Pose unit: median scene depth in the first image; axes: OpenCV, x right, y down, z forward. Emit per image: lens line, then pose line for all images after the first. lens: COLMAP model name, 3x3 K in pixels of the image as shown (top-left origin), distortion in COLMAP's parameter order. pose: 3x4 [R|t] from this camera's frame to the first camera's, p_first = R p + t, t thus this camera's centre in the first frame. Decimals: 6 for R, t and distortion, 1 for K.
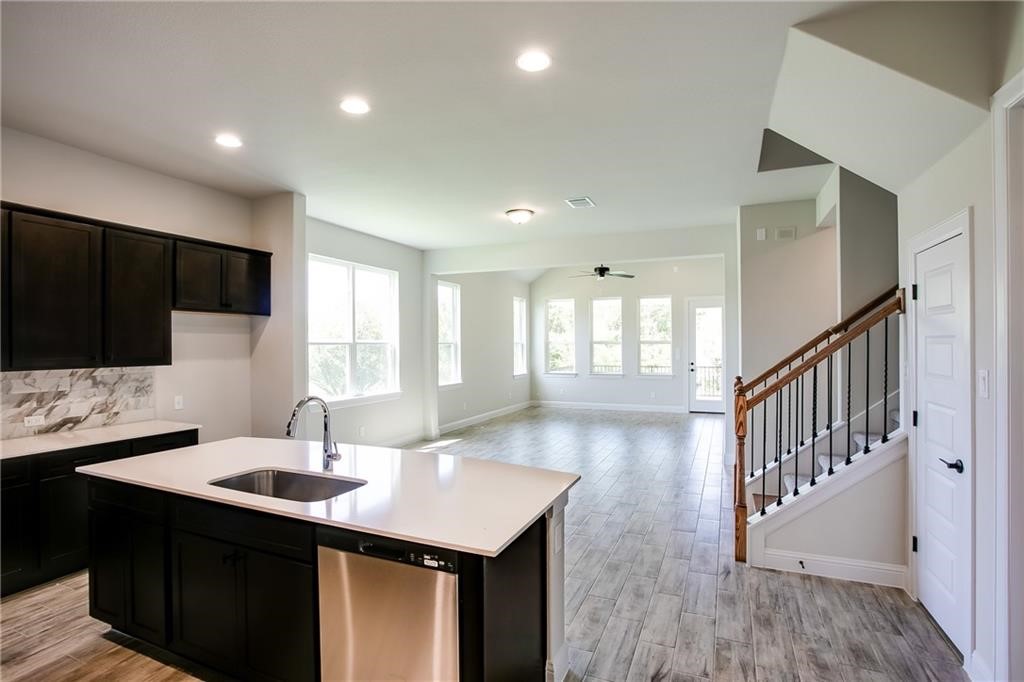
lens RADIAL K [[495.9, 0, 511.1], [0, 495.9, 344.0], [0, 0, 1]] dist [-0.070153, 0.022407]
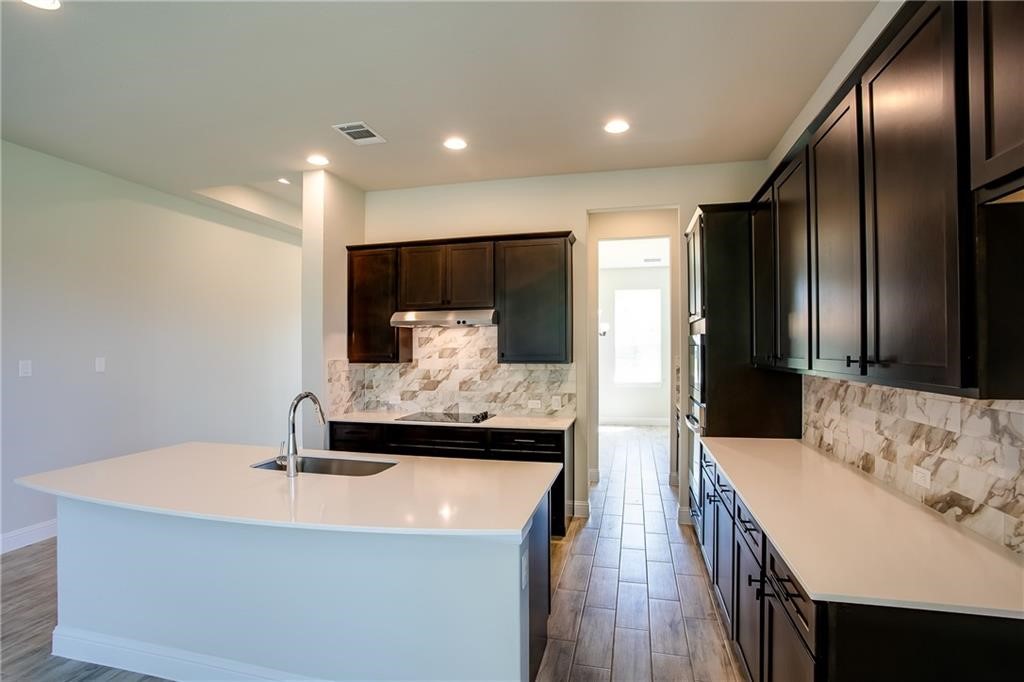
lens RADIAL K [[495.9, 0, 505.9], [0, 495.9, 341.4], [0, 0, 1]] dist [-0.070153, 0.022407]
pose [[-0.986977, 0.003881, -0.160815, -0.412406], [0.006581, 0.999846, -0.016262, 0.013900], [0.160728, -0.017108, -0.986851, 1.305727]]
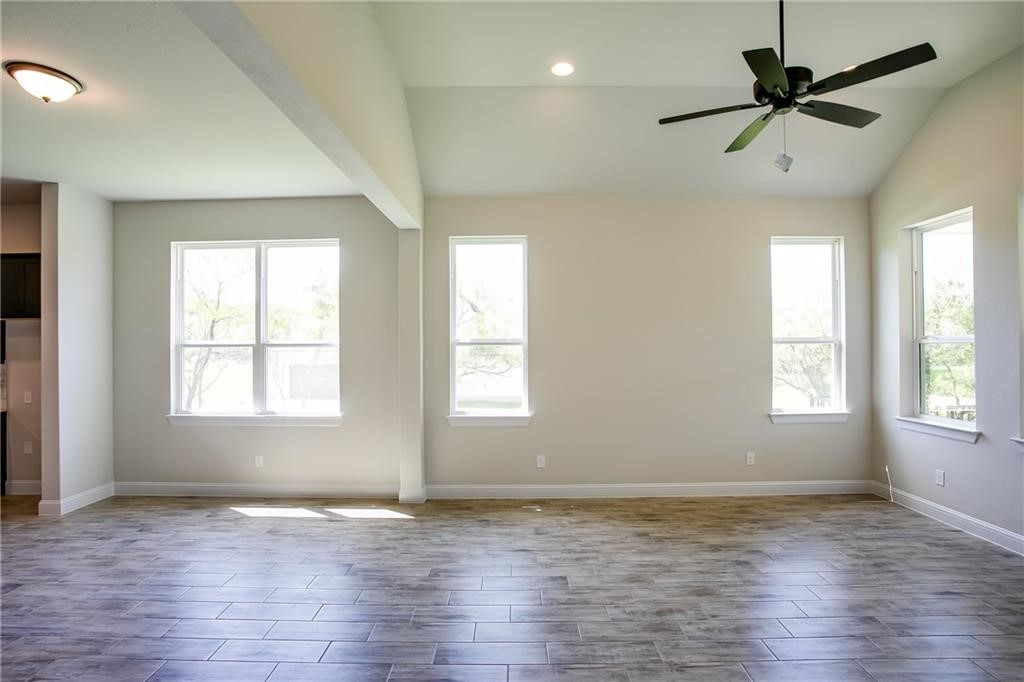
lens RADIAL K [[495.9, 0, 521.8], [0, 495.9, 347.1], [0, 0, 1]] dist [-0.070153, 0.022407]
pose [[0.381604, 0.003977, -0.924317, 0.938997], [0.007358, 0.999946, 0.007340, 0.001057], [0.924297, -0.009602, 0.381554, 1.909213]]
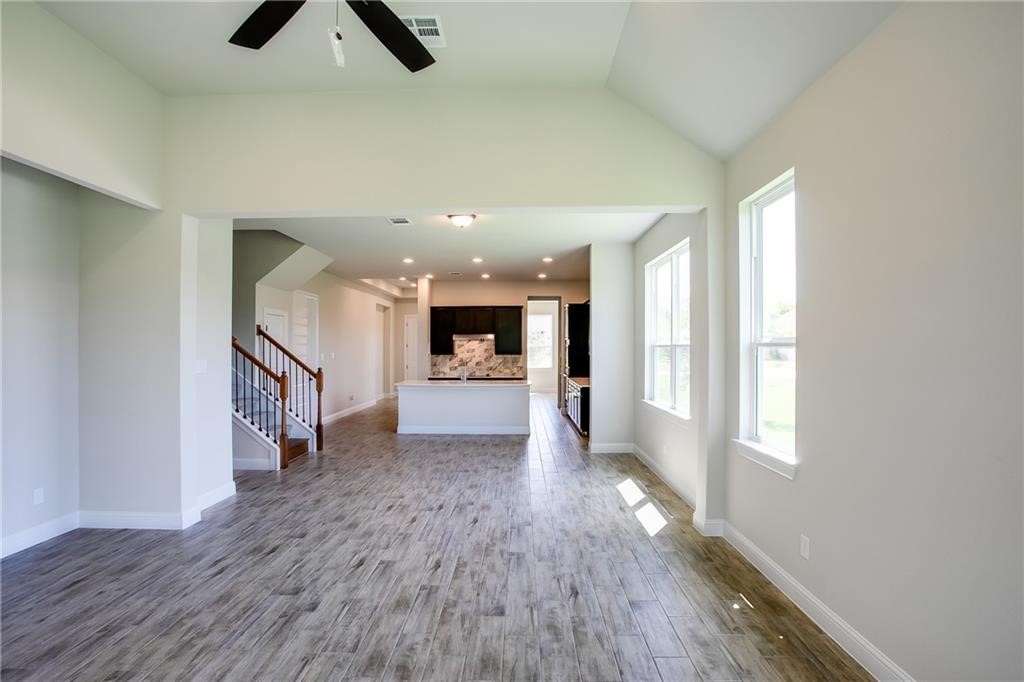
lens RADIAL K [[495.9, 0, 495.2], [0, 495.9, 337.5], [0, 0, 1]] dist [-0.070153, 0.022407]
pose [[-0.935317, -0.002999, -0.353797, 0.469501], [0.004643, 0.999774, -0.020751, 0.003915], [0.353779, -0.021051, -0.935092, 2.958829]]
